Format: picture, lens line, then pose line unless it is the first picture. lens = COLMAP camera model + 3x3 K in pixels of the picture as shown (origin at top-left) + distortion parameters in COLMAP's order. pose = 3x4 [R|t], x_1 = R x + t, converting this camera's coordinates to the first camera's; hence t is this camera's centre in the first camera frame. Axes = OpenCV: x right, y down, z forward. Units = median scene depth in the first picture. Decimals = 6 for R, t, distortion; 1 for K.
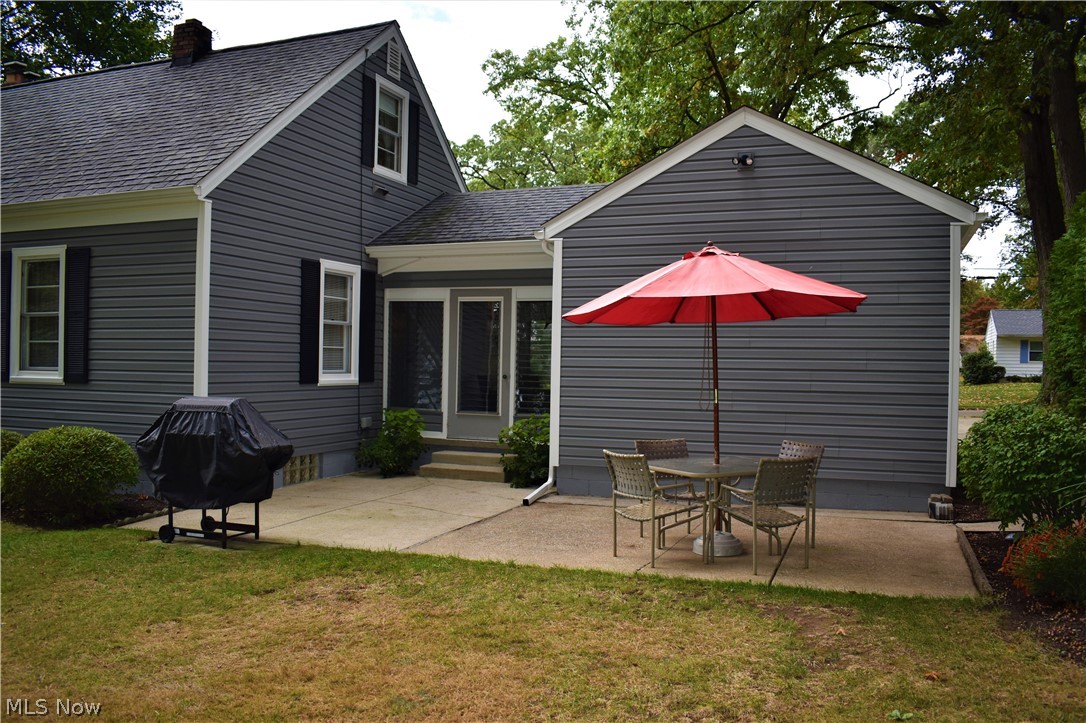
lens RADIAL K [[854.2, 0, 537.8], [0, 854.2, 361.5], [0, 0, 1]] dist [-0.009027, 0.000121]
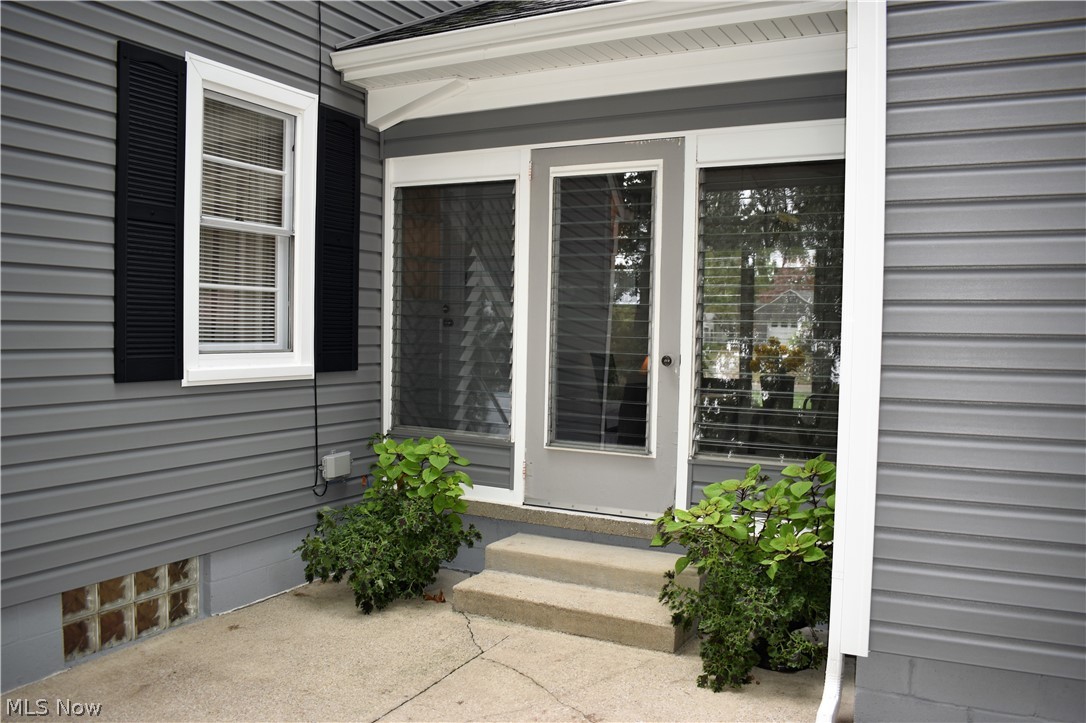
lens RADIAL K [[854.2, 0, 540.5], [0, 854.2, 359.7], [0, 0, 1]] dist [-0.009027, 0.000121]
pose [[0.993017, 0.001808, -0.117955, -0.049551], [0.002386, 0.999370, 0.035408, 0.003450], [0.117945, -0.035442, 0.992387, 0.596612]]
